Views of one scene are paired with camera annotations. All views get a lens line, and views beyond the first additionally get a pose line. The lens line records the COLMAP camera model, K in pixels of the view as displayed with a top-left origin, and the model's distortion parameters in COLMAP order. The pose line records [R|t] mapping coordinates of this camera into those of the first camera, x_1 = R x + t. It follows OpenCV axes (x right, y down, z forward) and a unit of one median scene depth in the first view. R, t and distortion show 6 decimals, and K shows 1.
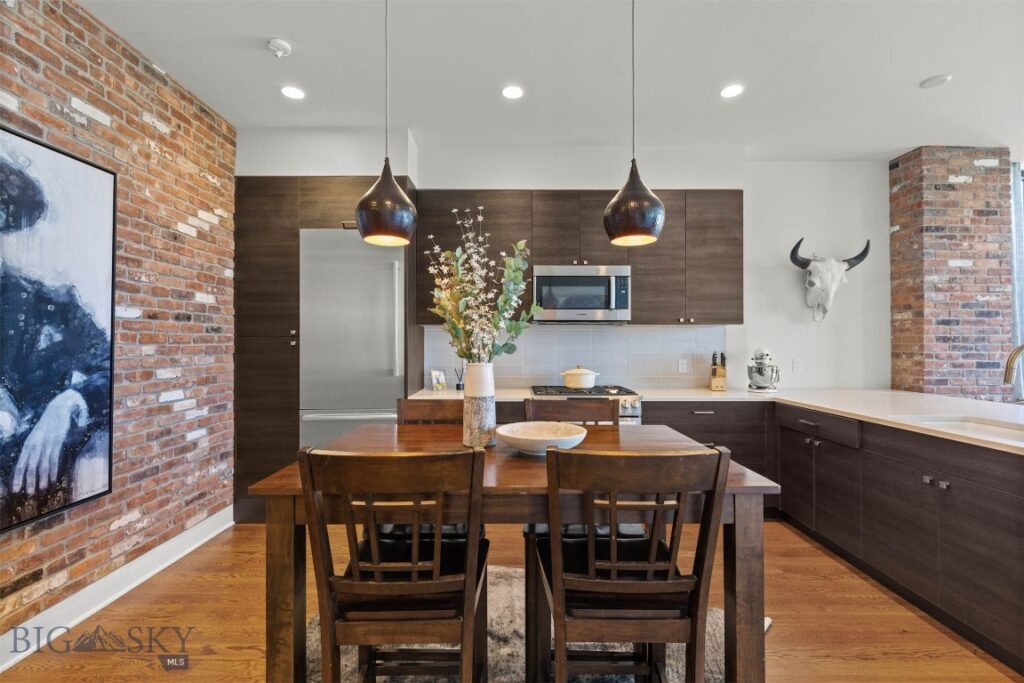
lens RADIAL K [[461.1, 0, 512.2], [0, 461.1, 339.8], [0, 0, 1]] dist [0.007079, -0.001486]
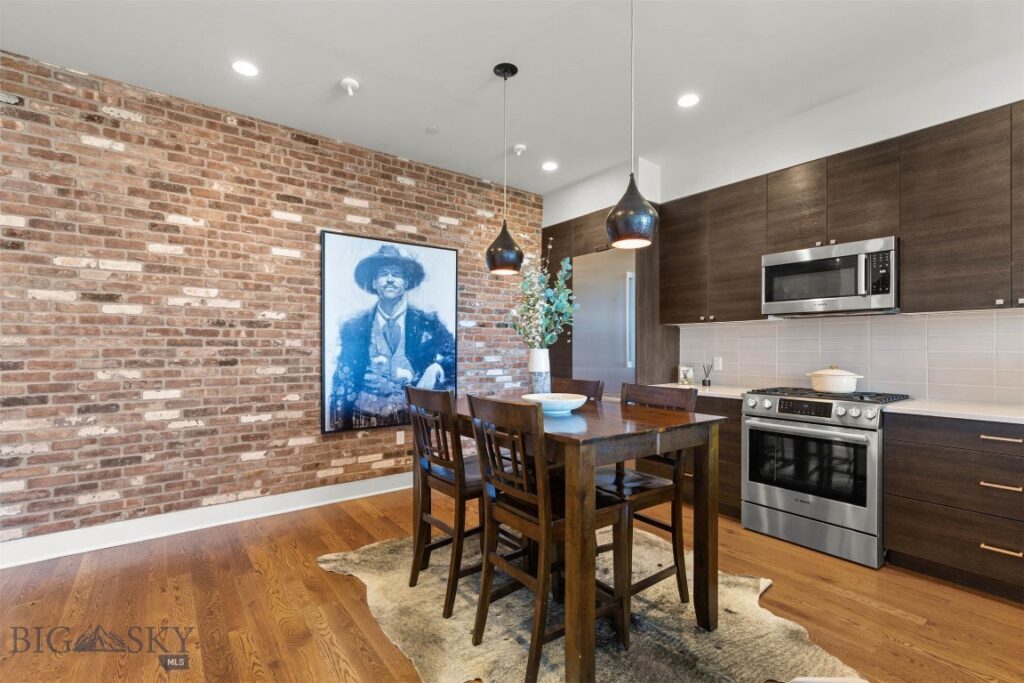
lens RADIAL K [[461.1, 0, 511.0], [0, 461.1, 346.8], [0, 0, 1]] dist [0.007079, -0.001486]
pose [[0.603134, -0.000382, -0.797639, 0.474398], [0.003531, 0.999991, 0.002191, 0.018552], [0.797632, -0.004138, 0.603131, 0.028219]]
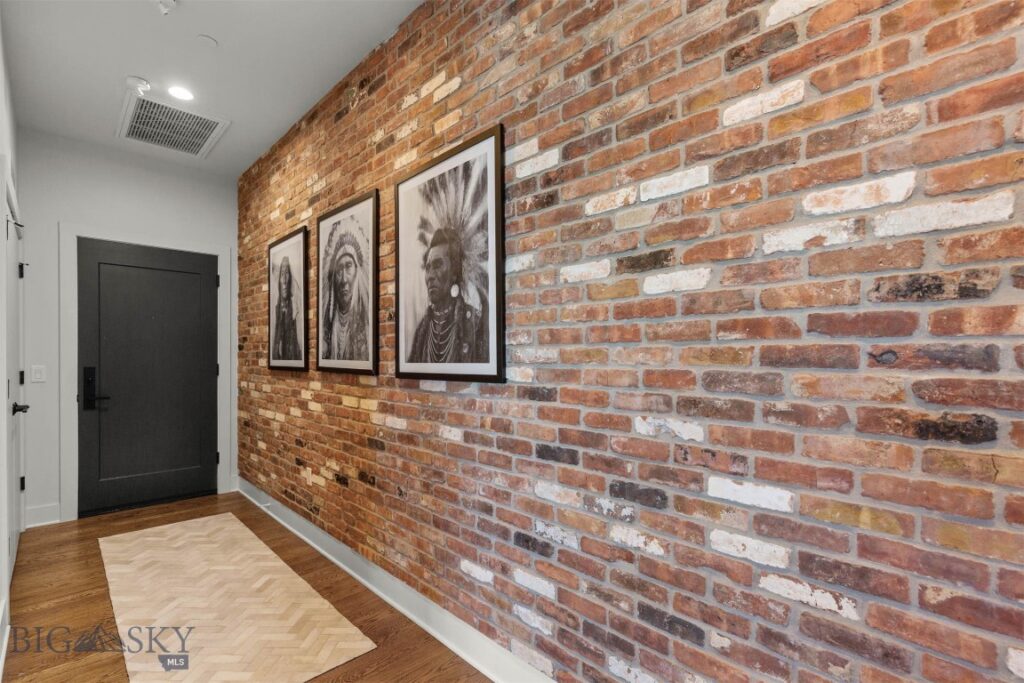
lens RADIAL K [[461.1, 0, 522.0], [0, 461.1, 363.1], [0, 0, 1]] dist [0.007079, -0.001486]
pose [[-0.709158, 0.005352, -0.705029, -0.223667], [-0.002107, 0.999951, 0.009710, 0.012367], [0.705046, 0.008372, -0.709112, 0.141735]]
